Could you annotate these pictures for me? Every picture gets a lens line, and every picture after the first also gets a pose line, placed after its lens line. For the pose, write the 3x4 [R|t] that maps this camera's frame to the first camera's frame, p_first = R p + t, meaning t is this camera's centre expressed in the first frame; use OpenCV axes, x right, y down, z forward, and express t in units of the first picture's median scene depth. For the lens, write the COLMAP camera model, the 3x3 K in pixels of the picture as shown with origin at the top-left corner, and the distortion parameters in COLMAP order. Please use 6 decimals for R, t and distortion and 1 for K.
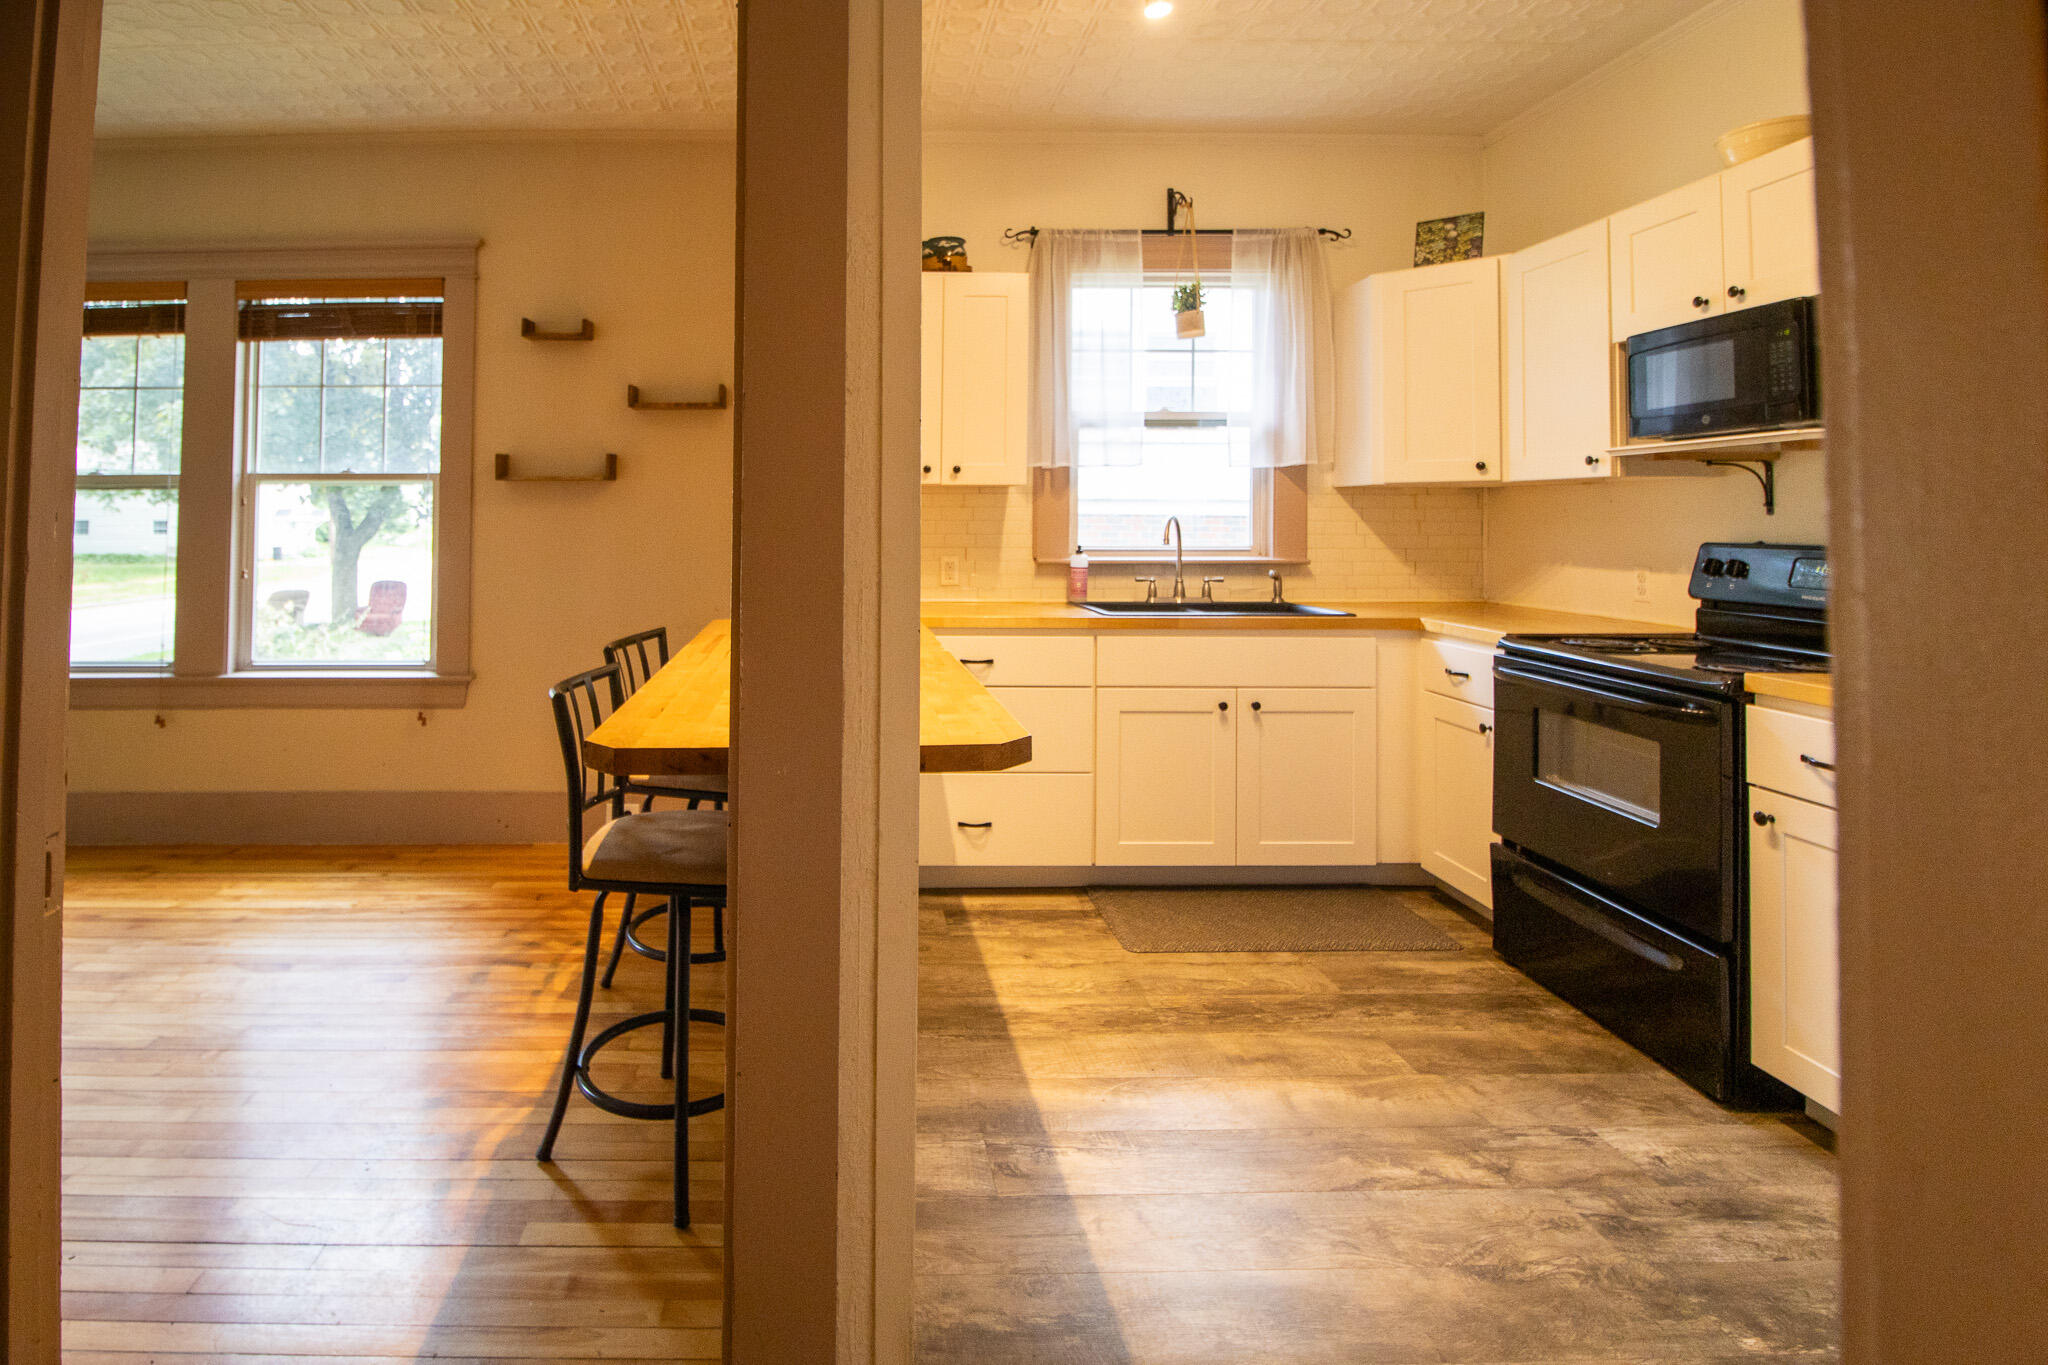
lens RADIAL K [[991.3, 0, 845.7], [0, 991.3, 511.6], [0, 0, 1]] dist [0.001701, -0.008630]
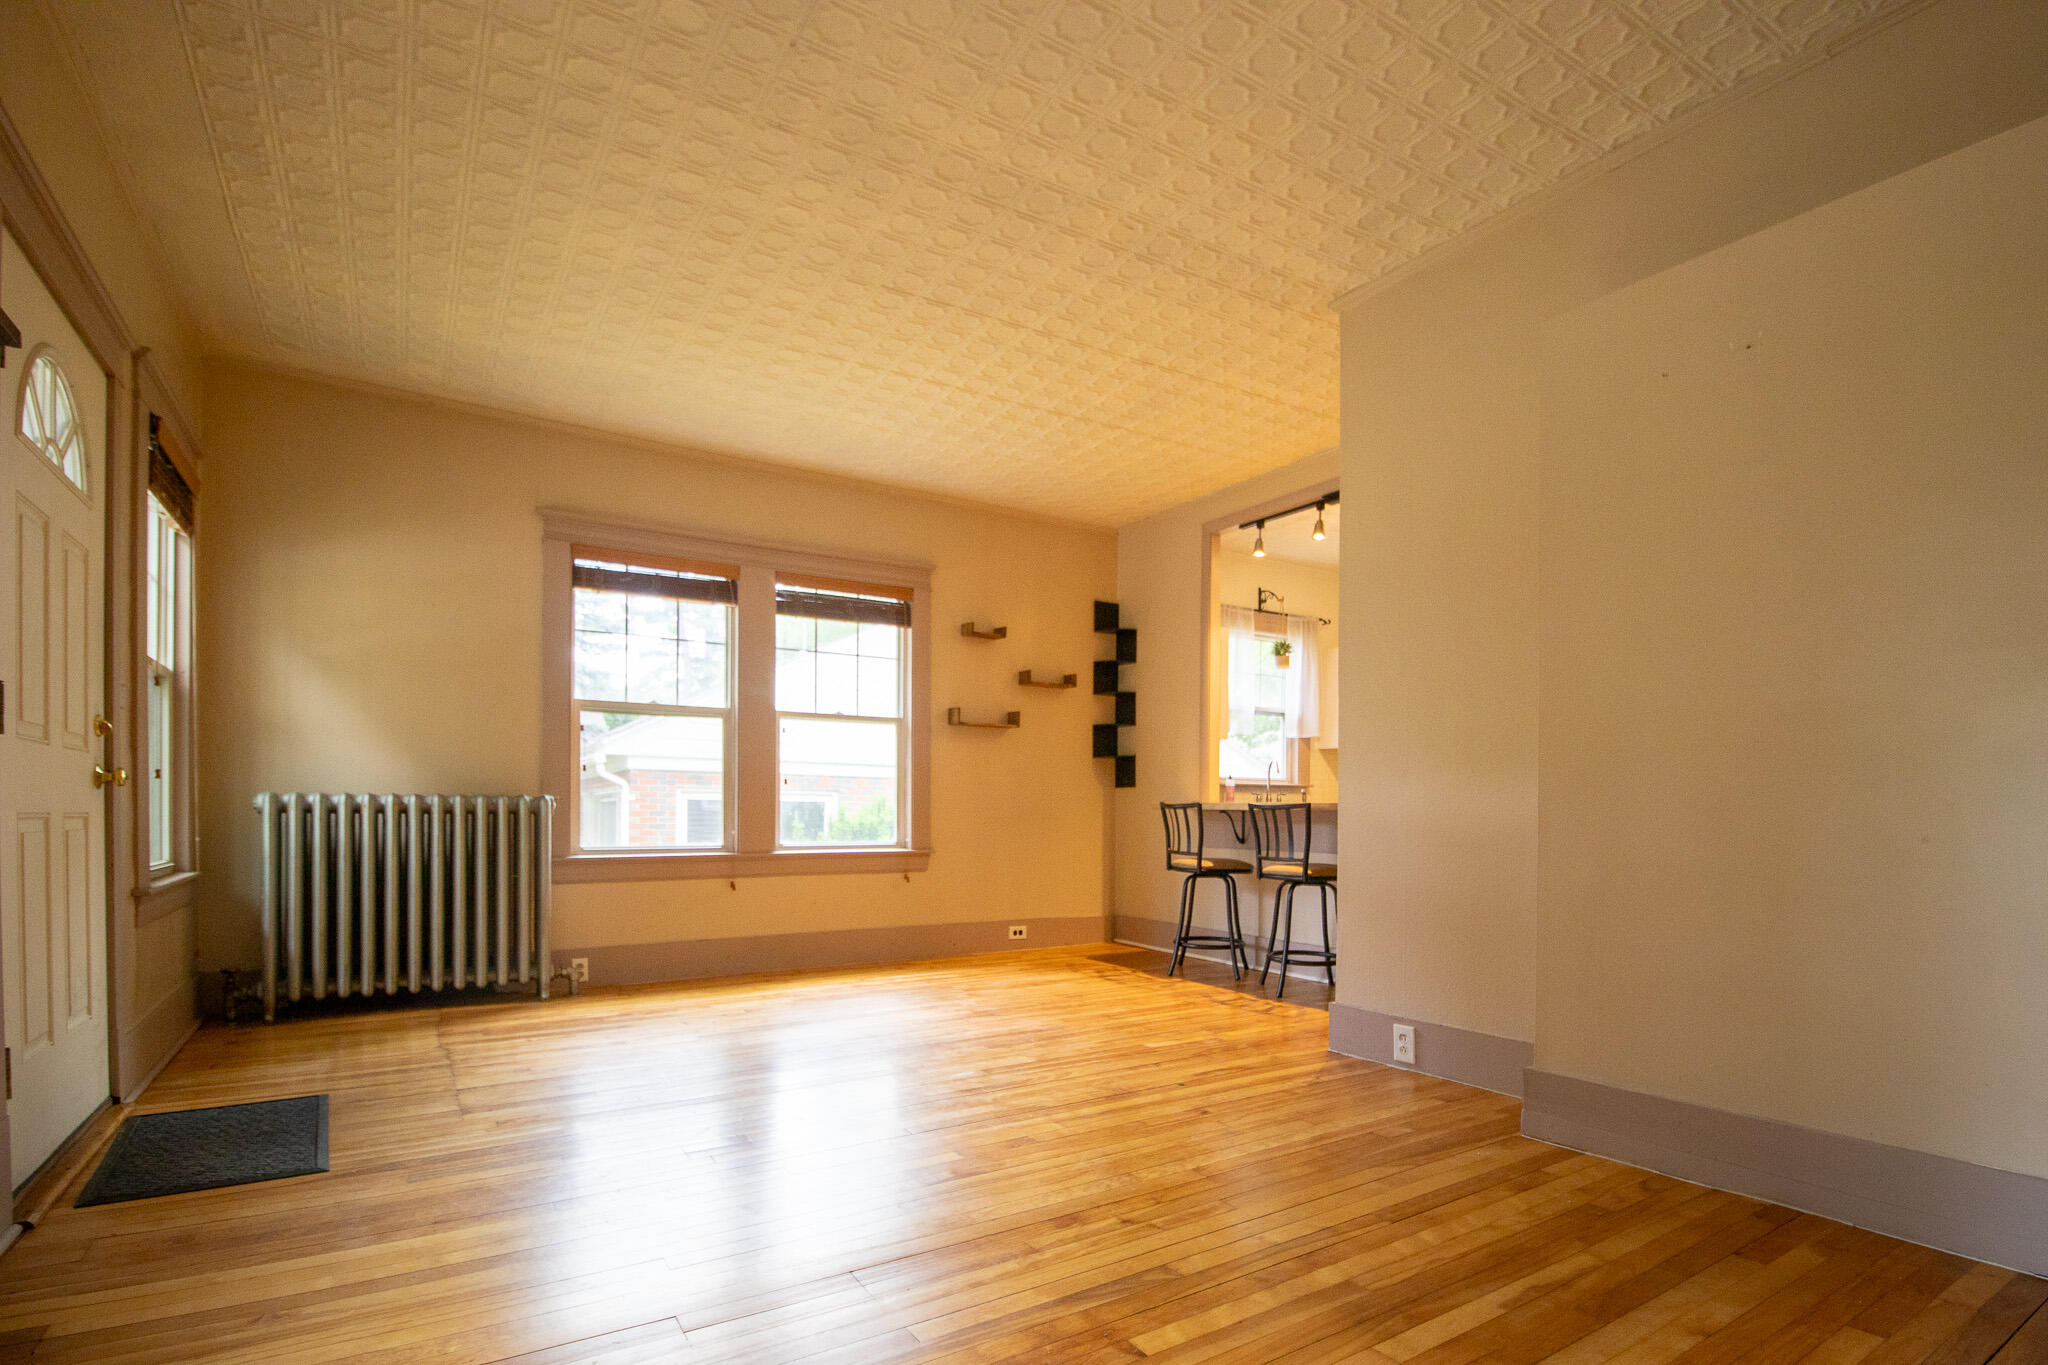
lens RADIAL K [[991.3, 0, 1048.2], [0, 991.3, 788.4], [0, 0, 1]] dist [0.001701, -0.008630]
pose [[0.845096, 0.016085, 0.534372, -1.202088], [-0.005547, 0.999757, -0.021321, 0.117740], [-0.534586, 0.015054, 0.844980, -0.449032]]
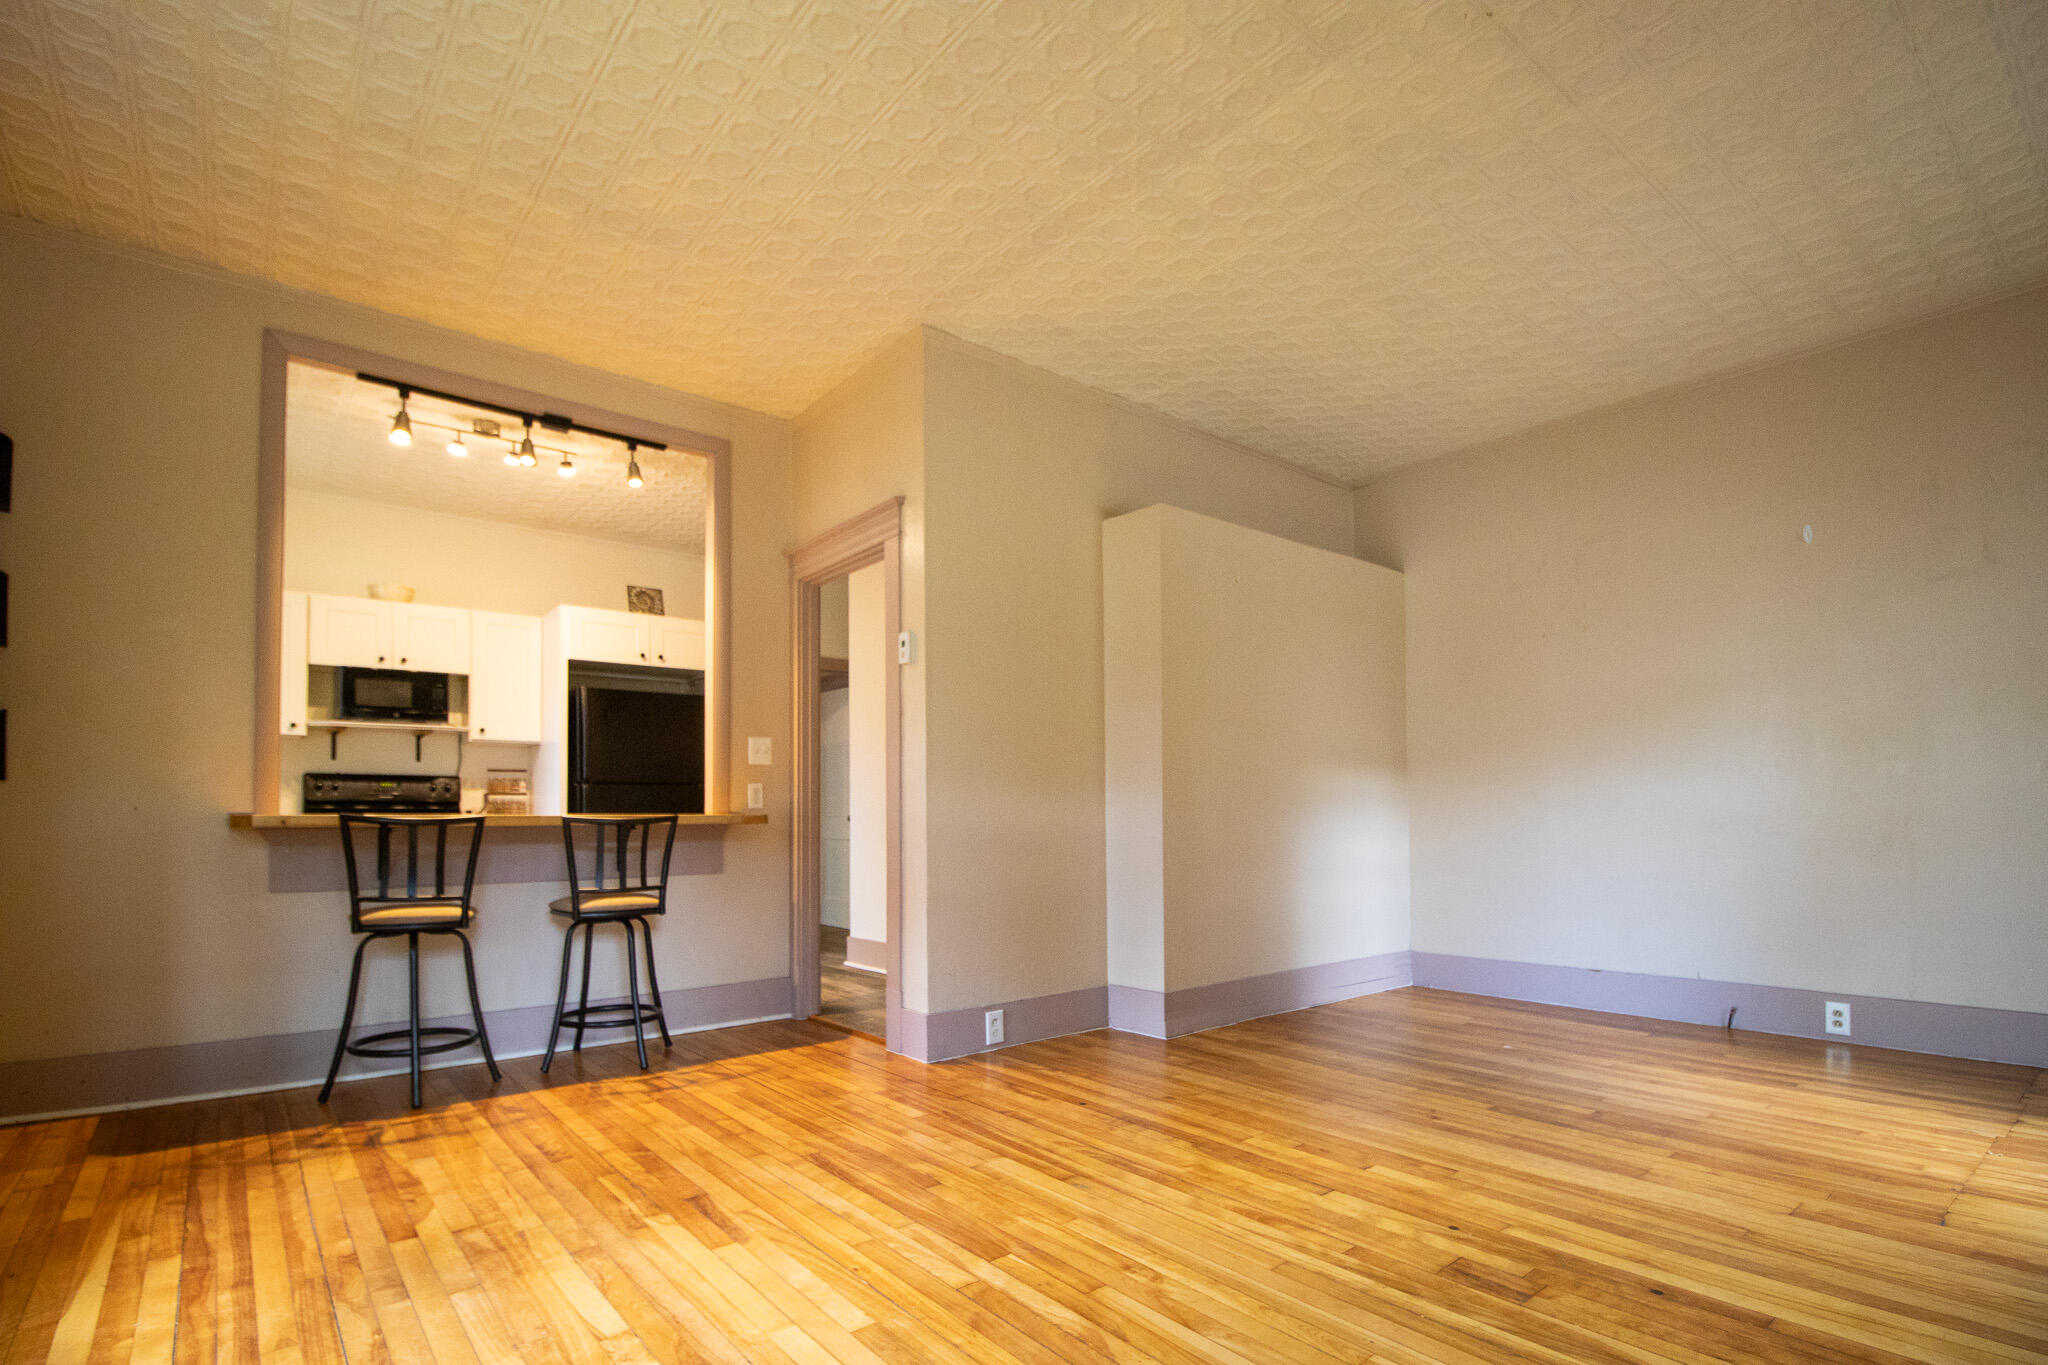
lens RADIAL K [[991.3, 0, 1013.3], [0, 991.3, 801.5], [0, 0, 1]] dist [0.001701, -0.008630]
pose [[-0.620505, 0.020558, 0.783933, -1.287954], [0.001070, 0.999678, -0.025369, 0.118034], [-0.784202, -0.014902, -0.620326, 0.947630]]
